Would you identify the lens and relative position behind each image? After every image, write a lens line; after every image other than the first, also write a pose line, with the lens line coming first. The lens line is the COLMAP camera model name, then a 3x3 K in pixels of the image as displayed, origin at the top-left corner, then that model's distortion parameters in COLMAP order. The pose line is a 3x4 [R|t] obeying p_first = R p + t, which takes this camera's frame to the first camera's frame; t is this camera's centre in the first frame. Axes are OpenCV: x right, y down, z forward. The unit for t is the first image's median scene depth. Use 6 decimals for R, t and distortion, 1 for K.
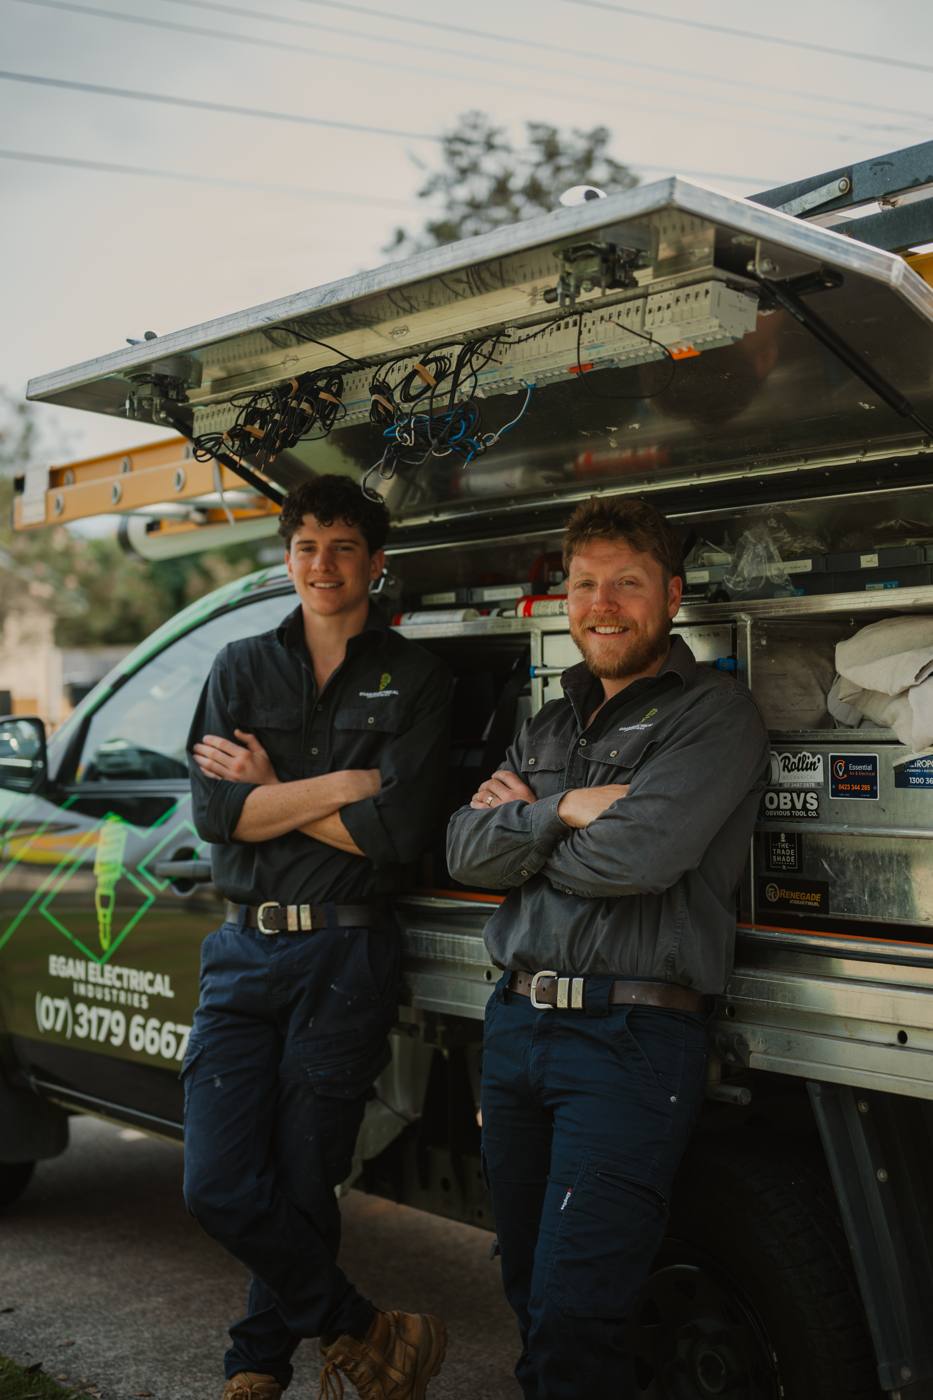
lens RADIAL K [[2056.3, 0, 469.3], [0, 2056.3, 692.5], [0, 0, 1]] dist [-0.017726, 0.000000]
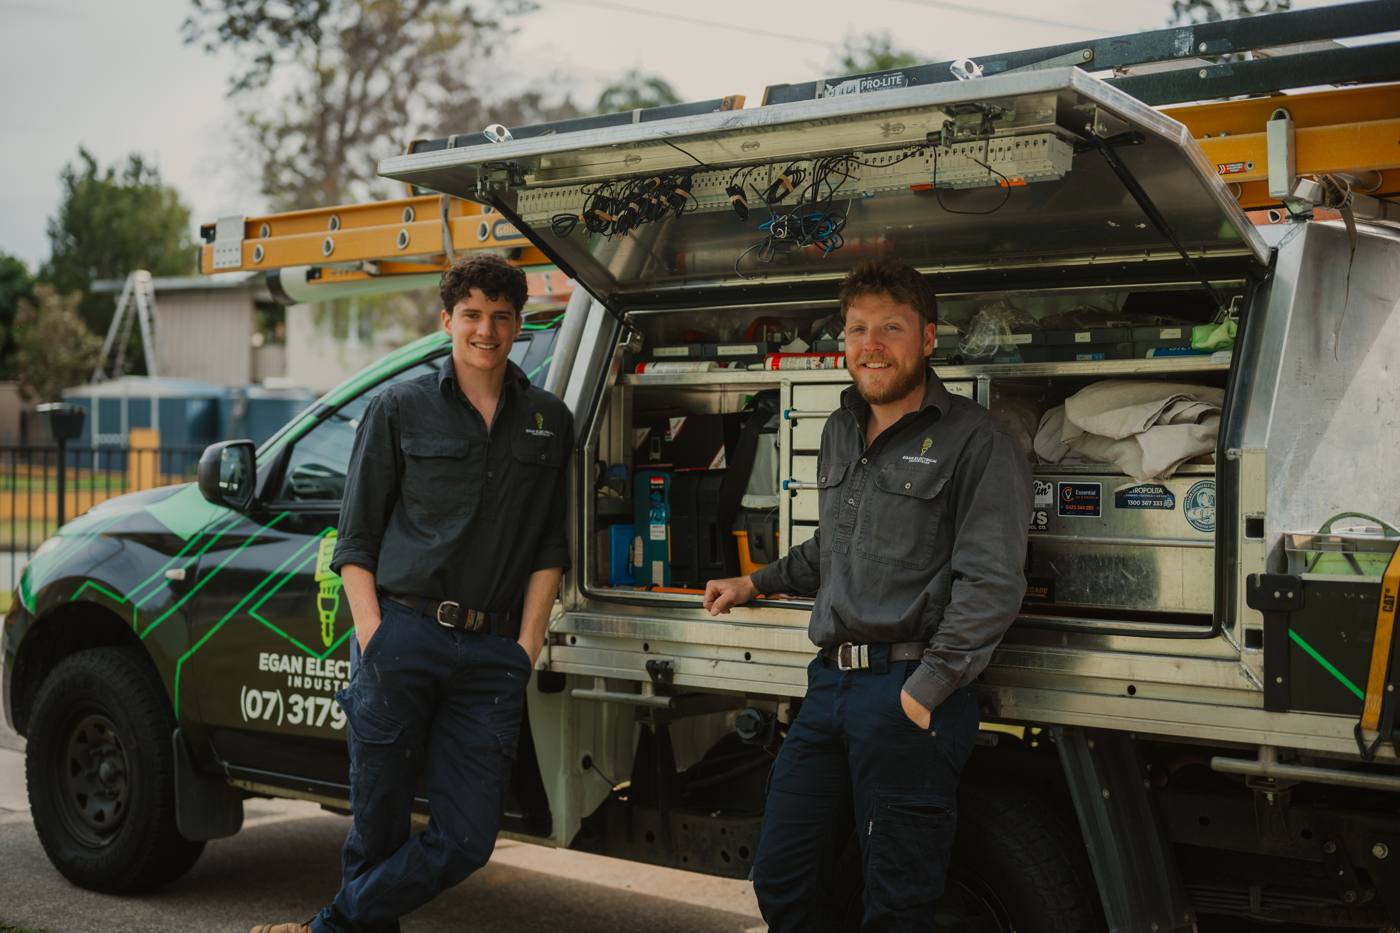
lens RADIAL K [[2056.3, 0, 697.0], [0, 2056.3, 472.3], [0, 0, 1]] dist [-0.017726, 0.000000]
pose [[0.977629, 0.019720, 0.209409, -0.283201], [-0.023454, 0.999607, 0.015362, 0.007275], [-0.209024, -0.019930, 0.977707, -0.212383]]
